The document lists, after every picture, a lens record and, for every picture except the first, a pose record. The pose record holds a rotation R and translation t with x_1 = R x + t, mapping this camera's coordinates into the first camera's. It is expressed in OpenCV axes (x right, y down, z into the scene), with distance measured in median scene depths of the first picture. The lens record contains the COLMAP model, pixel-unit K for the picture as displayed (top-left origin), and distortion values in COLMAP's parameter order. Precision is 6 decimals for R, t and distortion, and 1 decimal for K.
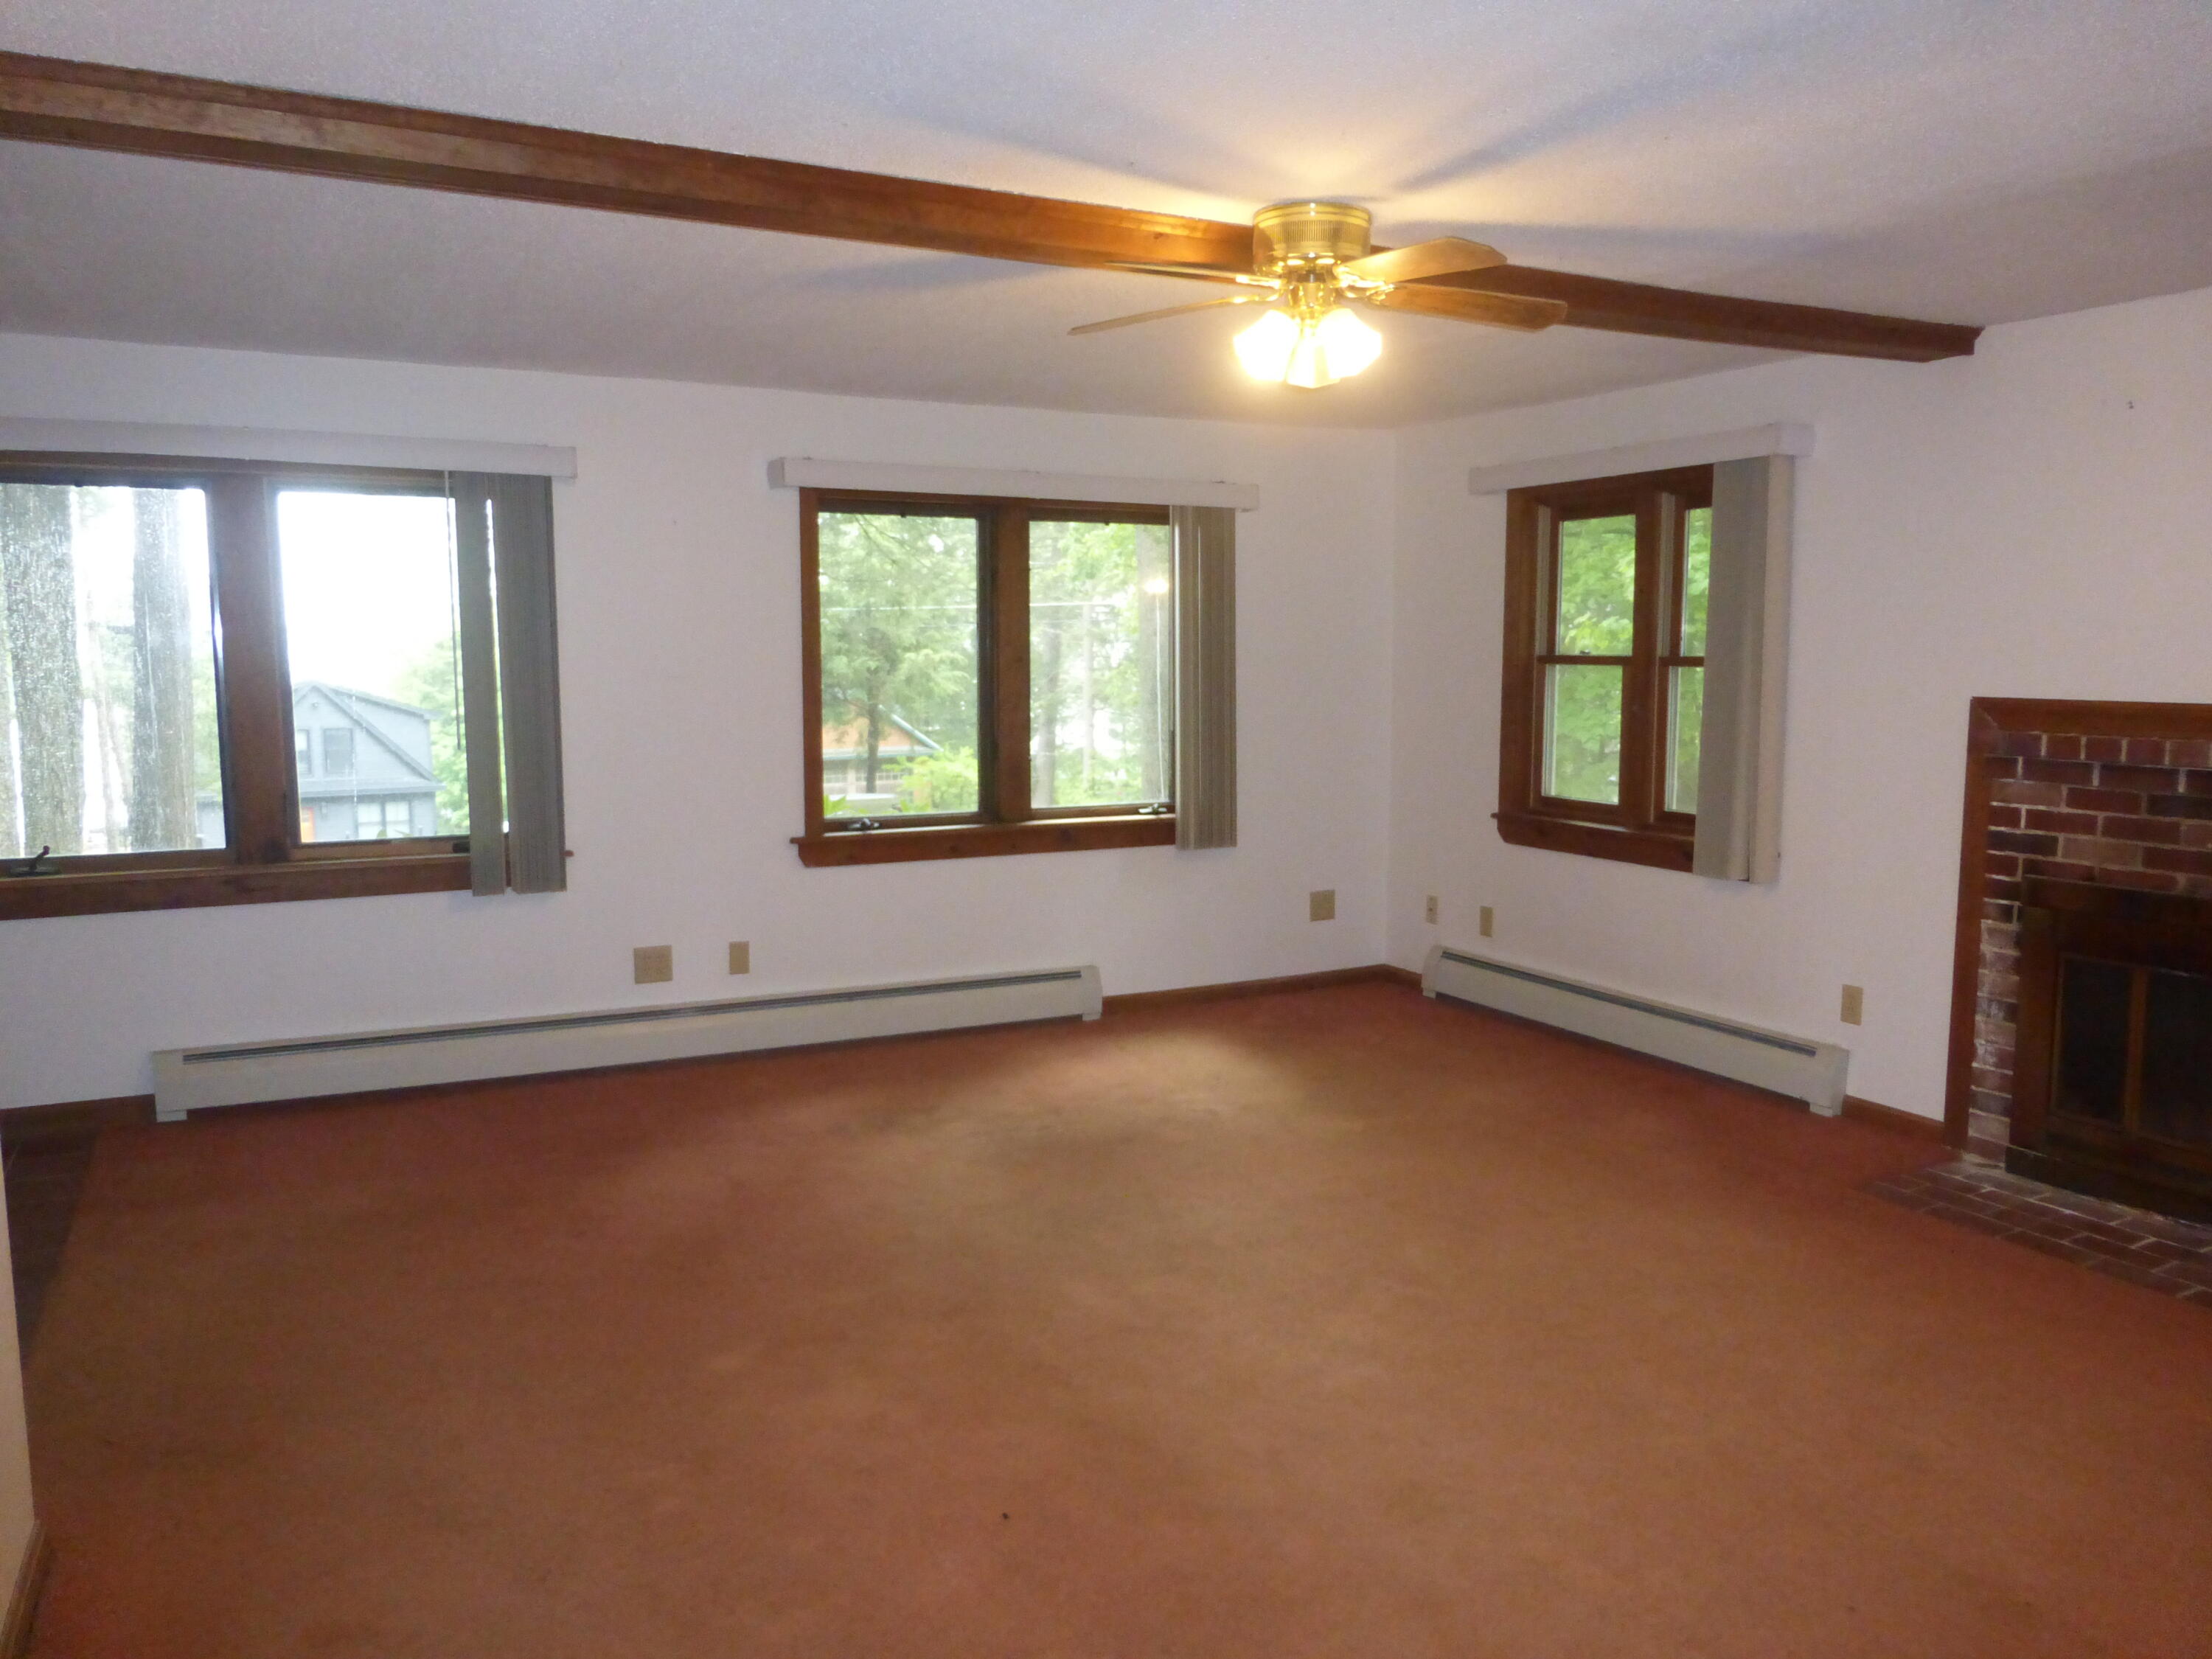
lens RADIAL K [[1601.1, 0, 1104.2], [0, 1601.1, 842.5], [0, 0, 1]] dist [-0.047171, 0.042098]
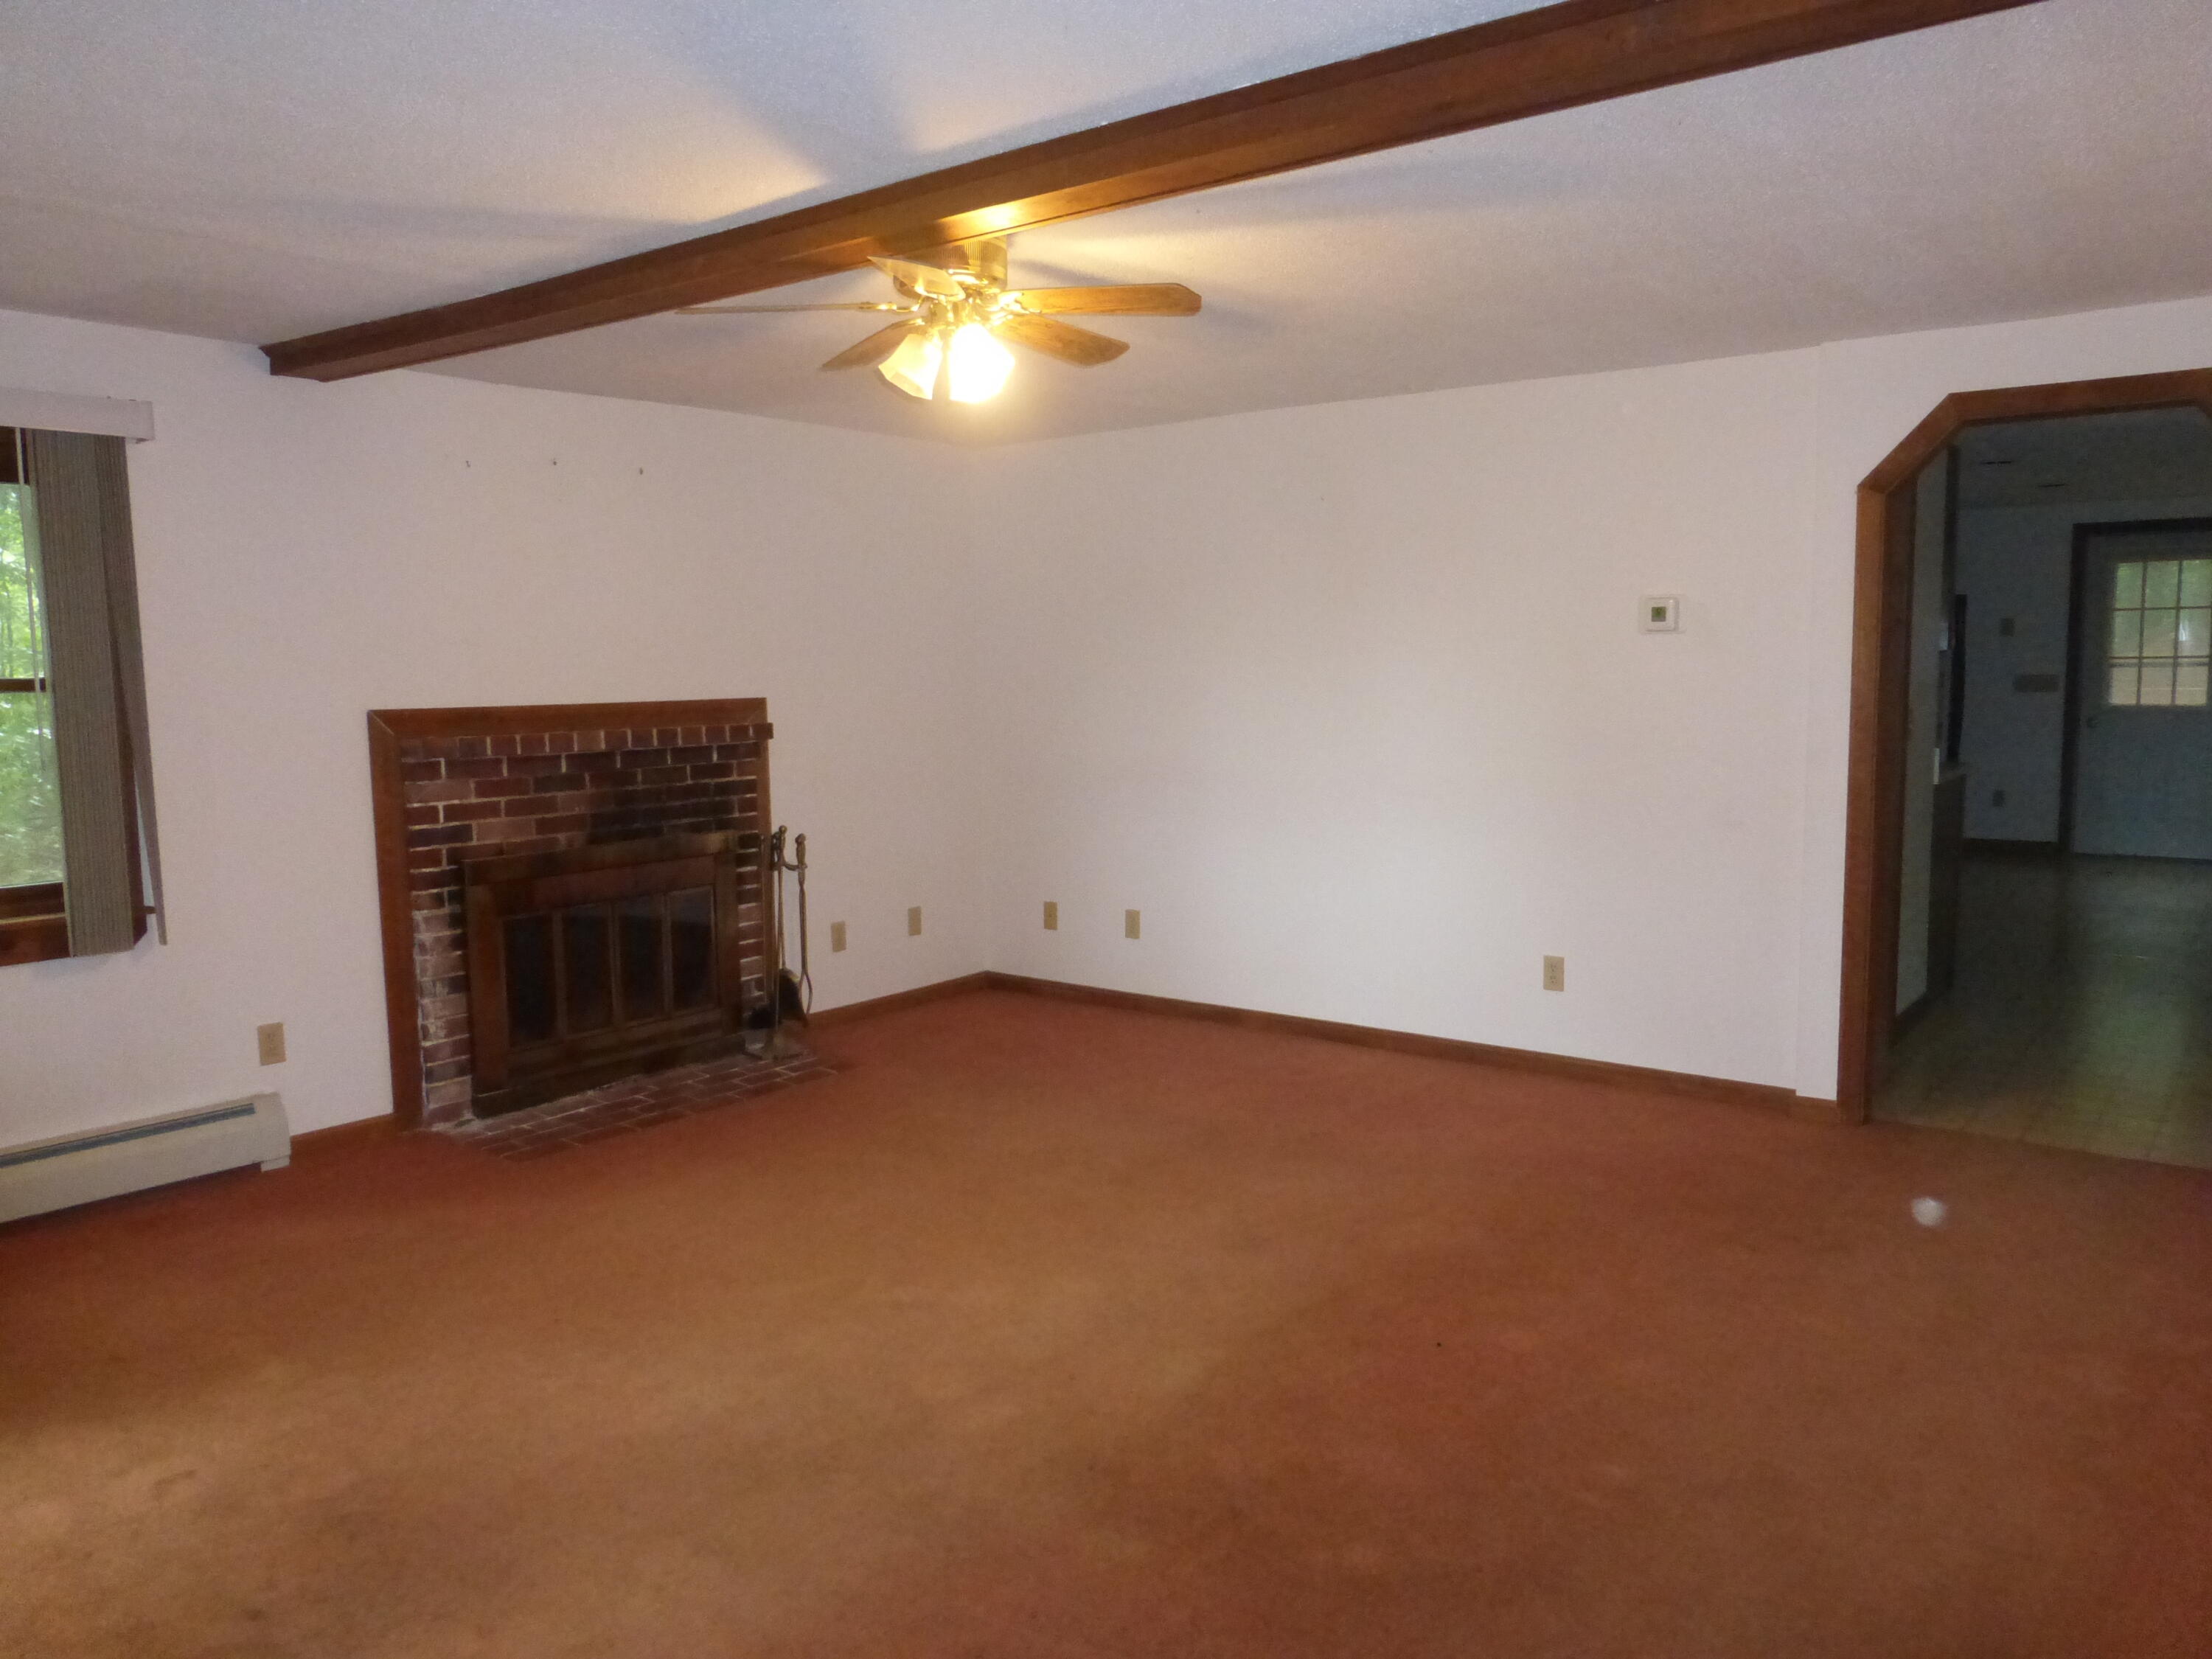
lens RADIAL K [[1601.1, 0, 1104.2], [0, 1601.1, 842.5], [0, 0, 1]] dist [-0.047171, 0.042098]
pose [[-0.394142, -0.105744, 0.912946, -0.651114], [0.119160, 0.979094, 0.164850, -0.127004], [-0.911292, 0.173761, -0.373302, 1.001319]]
